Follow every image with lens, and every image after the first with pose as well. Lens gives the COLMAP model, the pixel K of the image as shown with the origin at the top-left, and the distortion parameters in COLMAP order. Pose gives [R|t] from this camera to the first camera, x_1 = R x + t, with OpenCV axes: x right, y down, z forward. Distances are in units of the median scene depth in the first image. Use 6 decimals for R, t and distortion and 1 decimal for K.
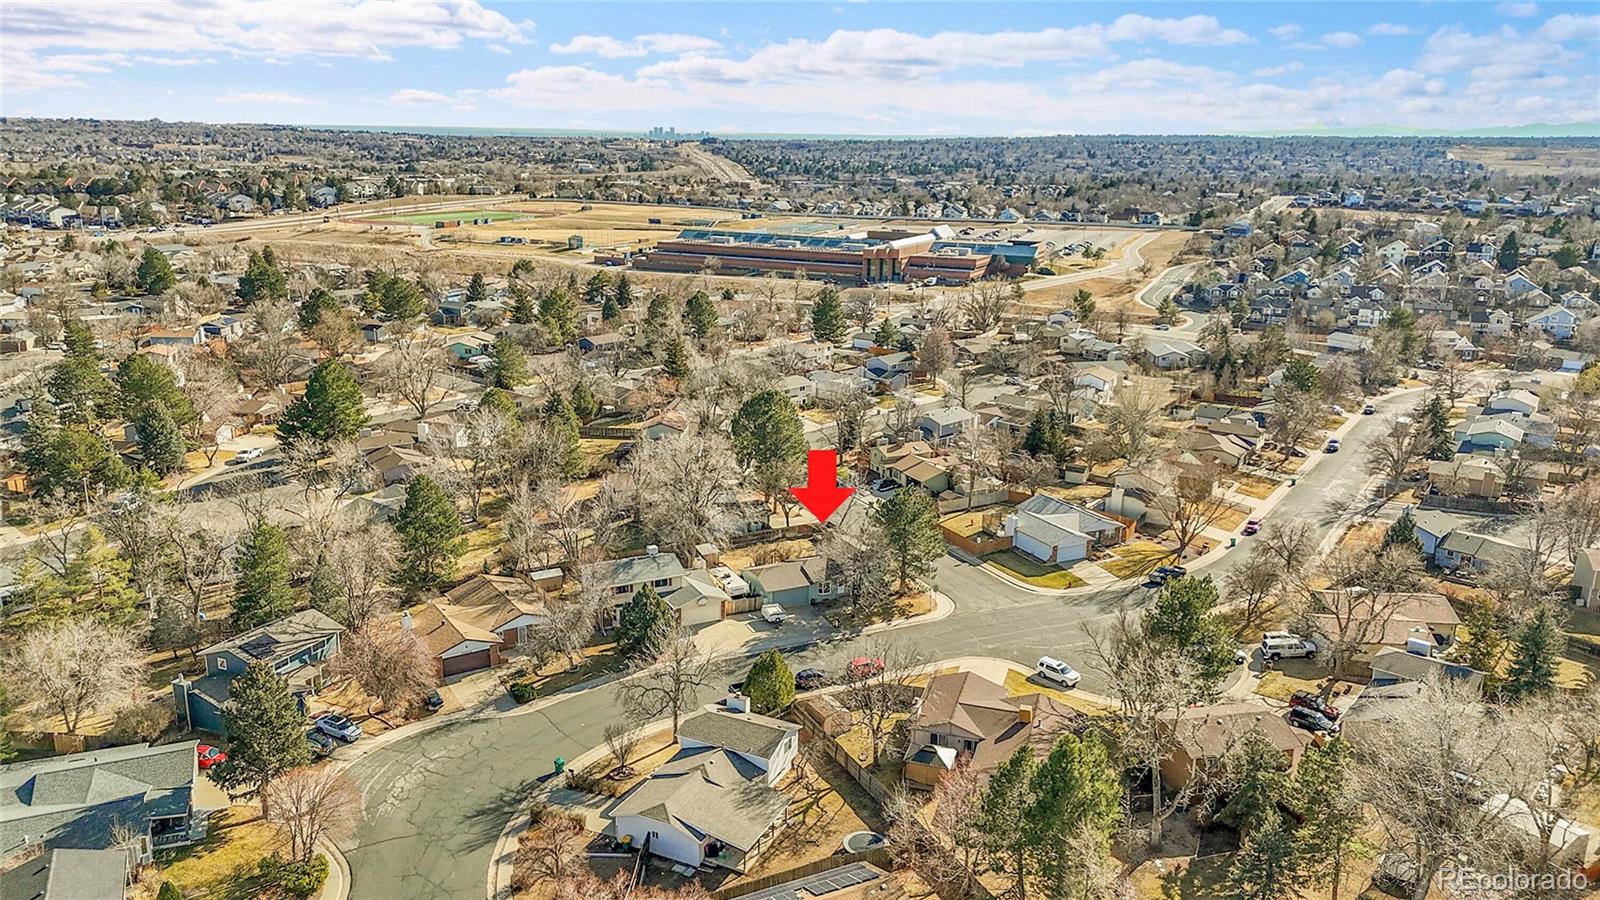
lens RADIAL K [[1104.4, 0, 800.0], [0, 1104.4, 450.0], [0, 0, 1]] dist [0.050981, -0.077475]
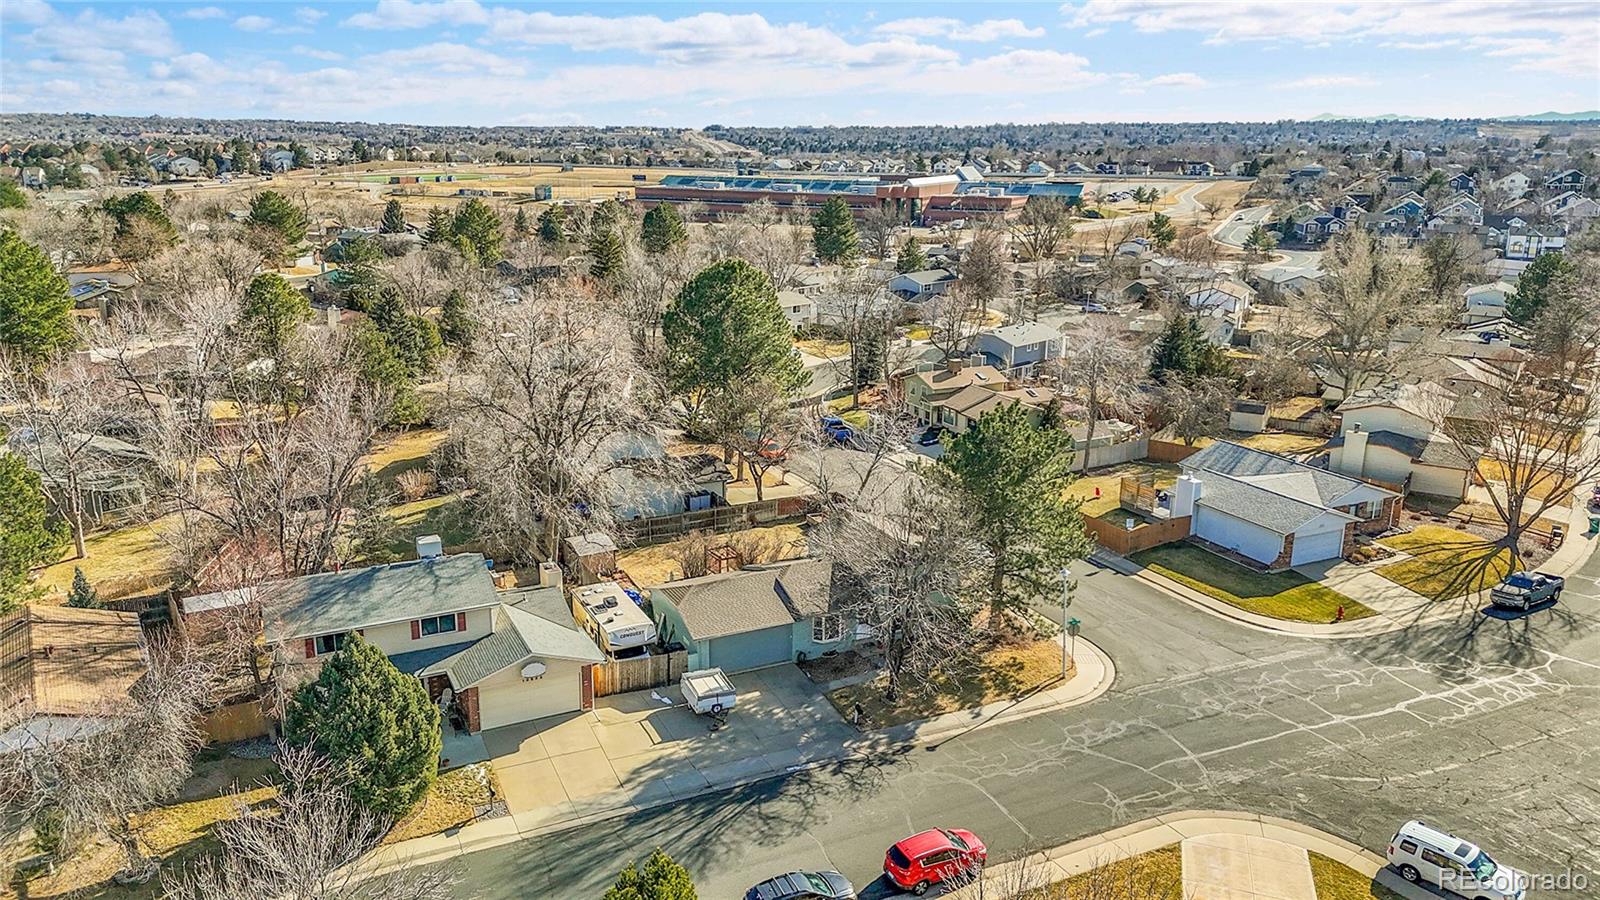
lens RADIAL K [[1104.4, 0, 800.0], [0, 1104.4, 450.0], [0, 0, 1]] dist [0.050981, -0.077475]
pose [[0.999951, -0.006314, -0.007559, 0.012421], [0.006337, 0.999975, 0.003013, 0.041985], [0.007540, -0.003061, 0.999967, 0.455136]]
